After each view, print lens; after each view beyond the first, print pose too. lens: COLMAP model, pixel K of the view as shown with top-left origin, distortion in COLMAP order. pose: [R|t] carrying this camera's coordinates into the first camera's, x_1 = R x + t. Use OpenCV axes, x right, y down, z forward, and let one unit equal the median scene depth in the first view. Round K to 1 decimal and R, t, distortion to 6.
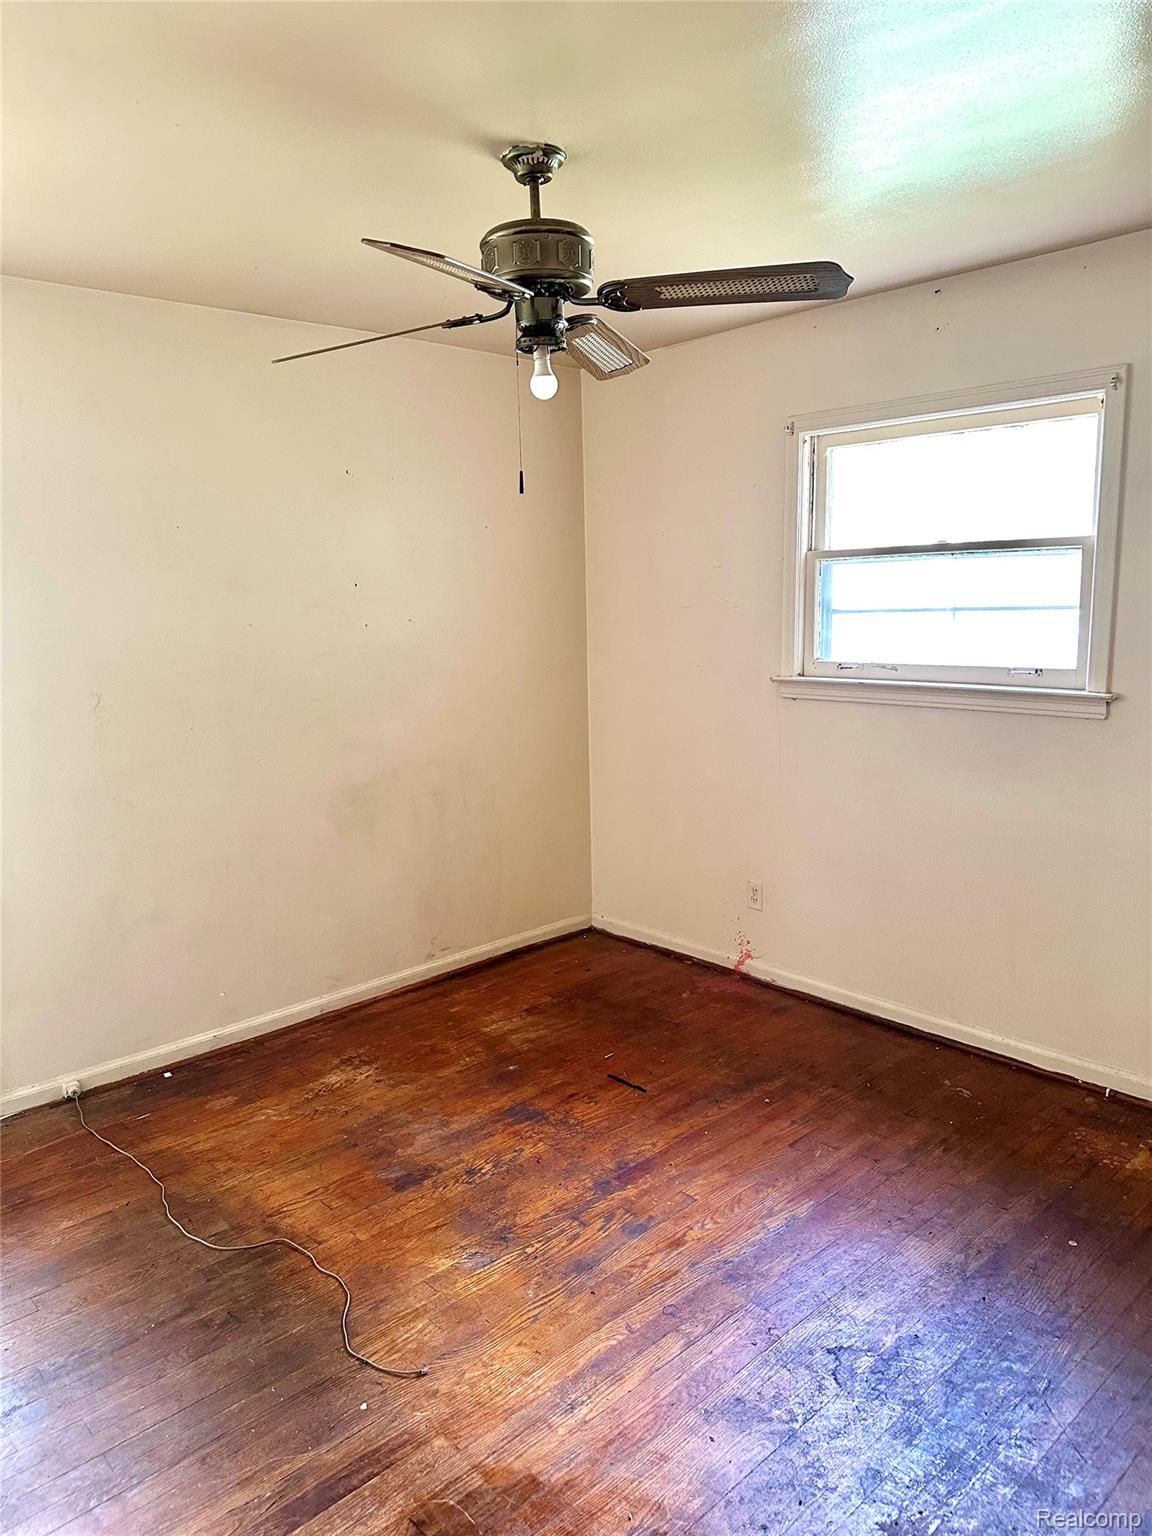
lens RADIAL K [[1082.3, 0, 576.0], [0, 1082.3, 768.0], [0, 0, 1]] dist [0.069793, -0.100153]
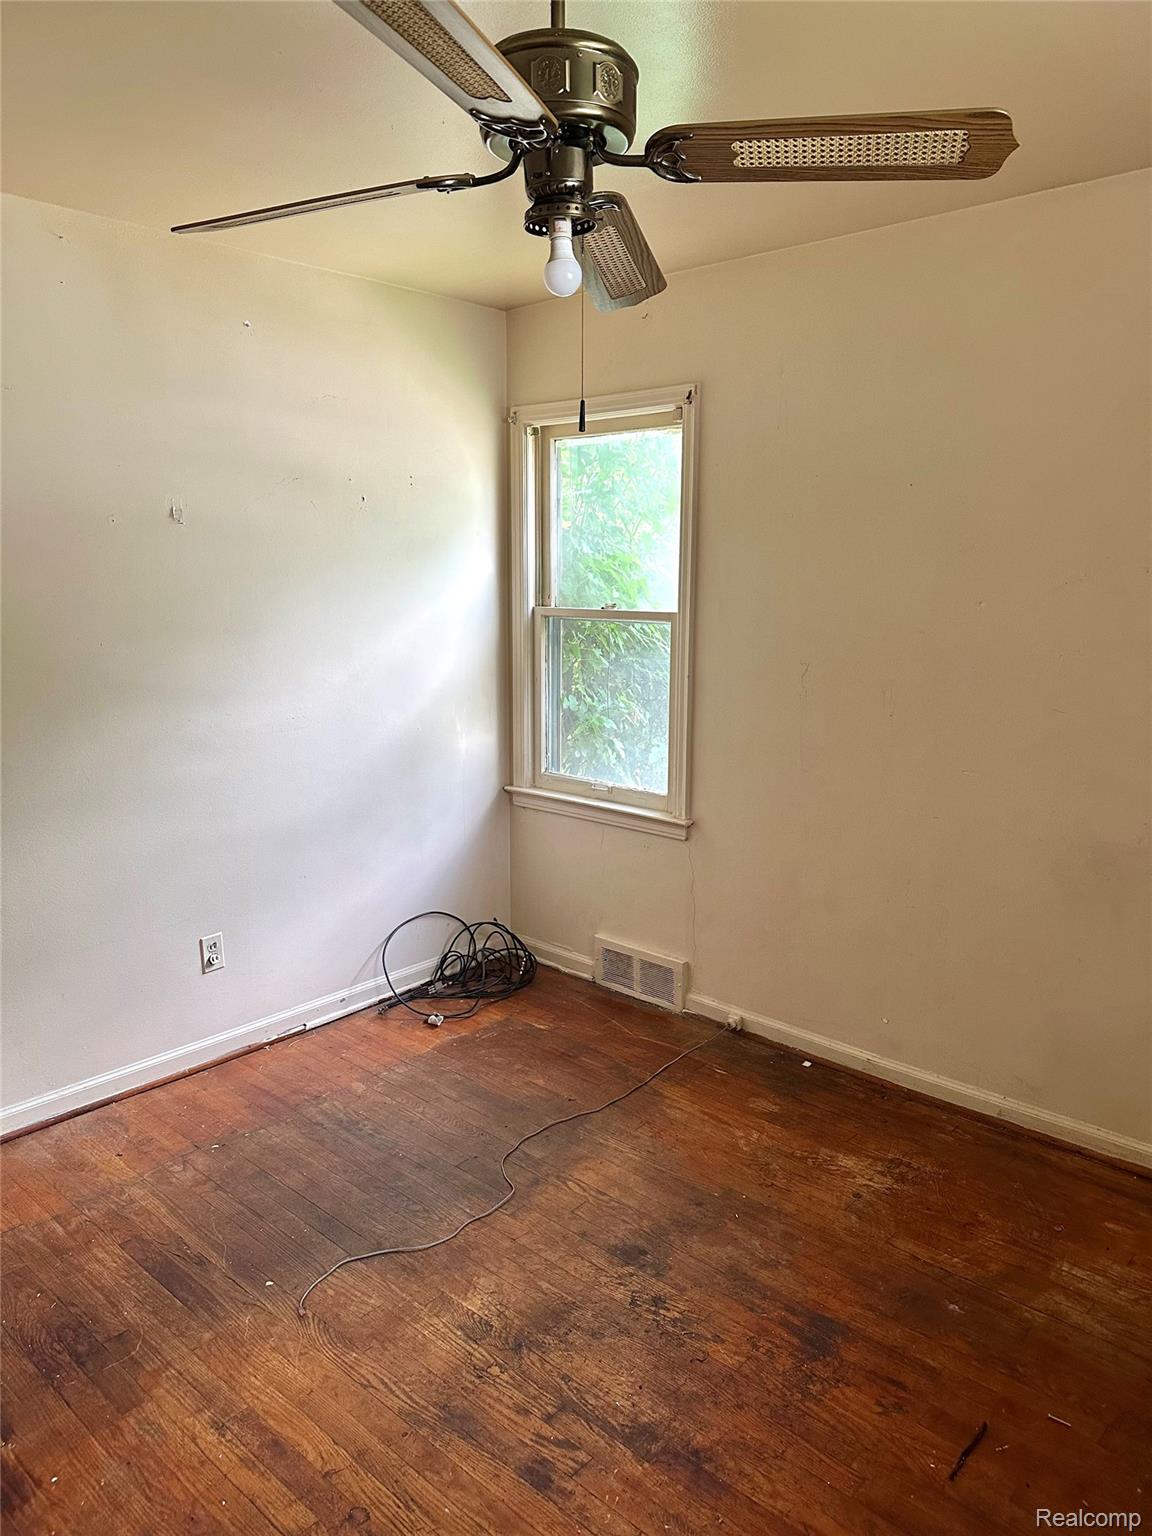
lens RADIAL K [[1094.7, 0, 571.9], [0, 1094.7, 775.2], [0, 0, 1]] dist [0.021119, -0.034150]
pose [[0.078841, 0.218214, -0.972711, 0.570192], [-0.175872, 0.963488, 0.201891, -0.138490], [0.981251, 0.155155, 0.114340, 0.773345]]
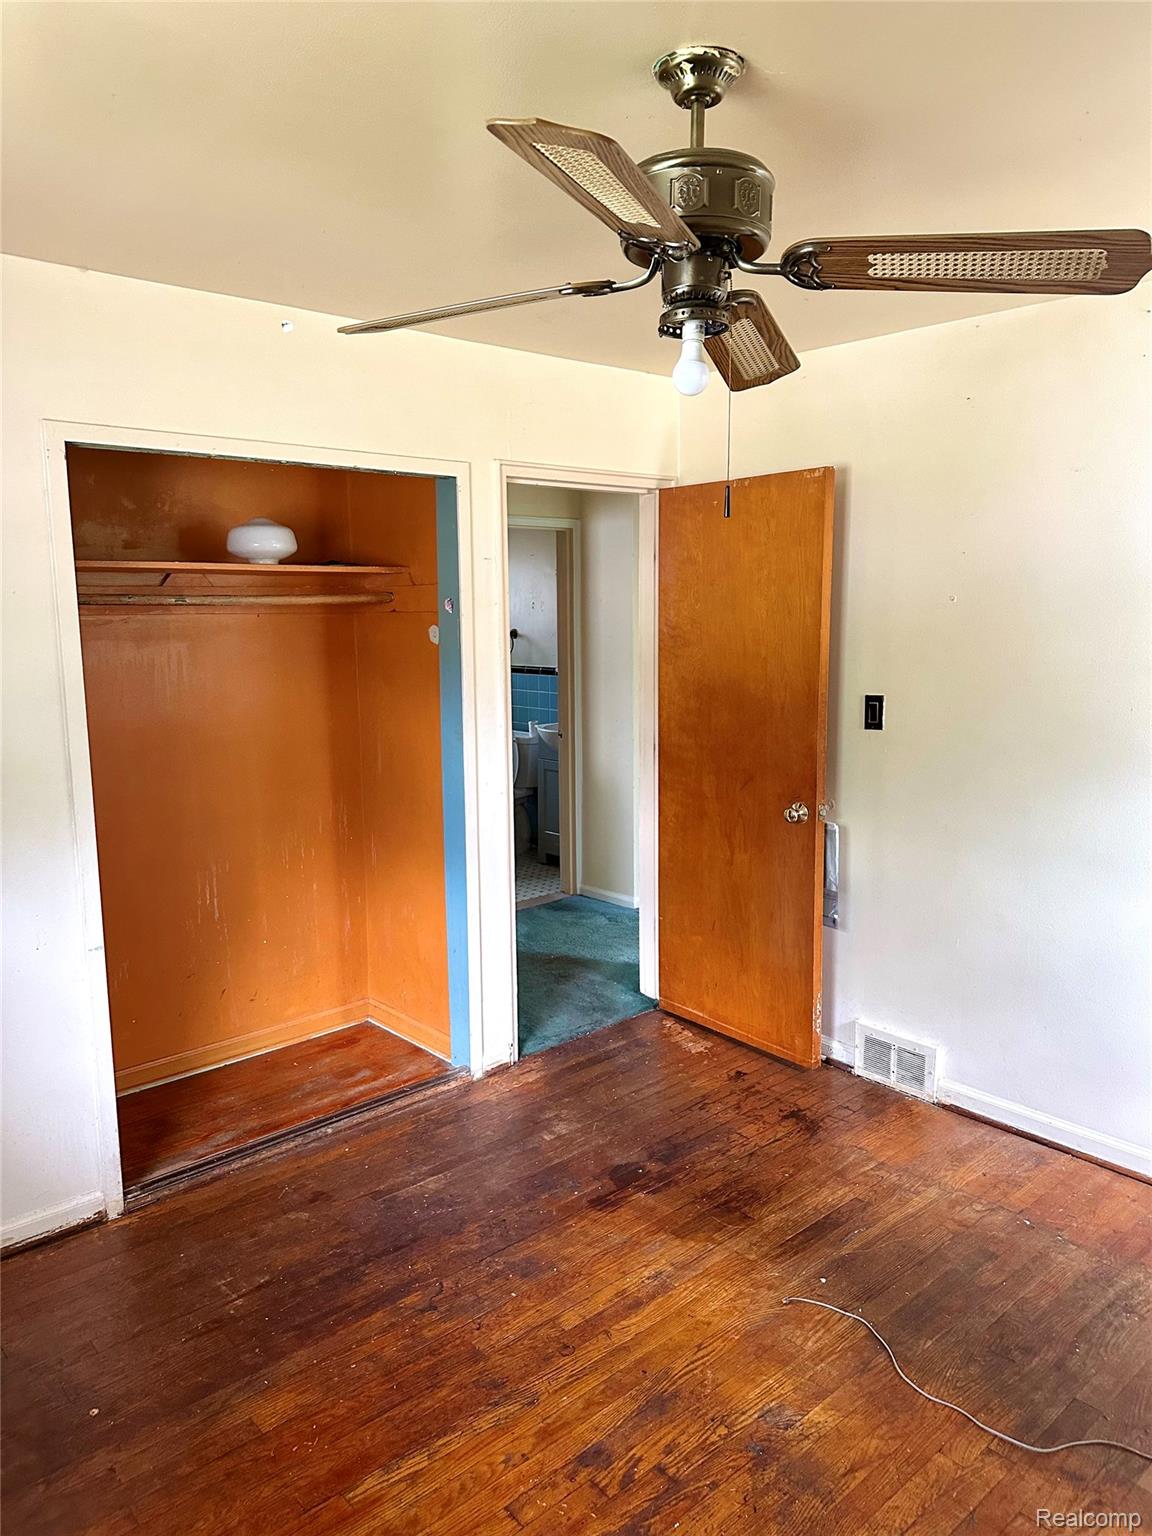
lens RADIAL K [[1080.1, 0, 576.0], [0, 1080.1, 768.0], [0, 0, 1]] dist [0.005632, 0.005512]
pose [[-0.999282, 0.031889, 0.020479, 0.031521], [0.036797, 0.945743, 0.322825, -0.269065], [-0.009073, 0.323346, -0.946237, 1.402652]]
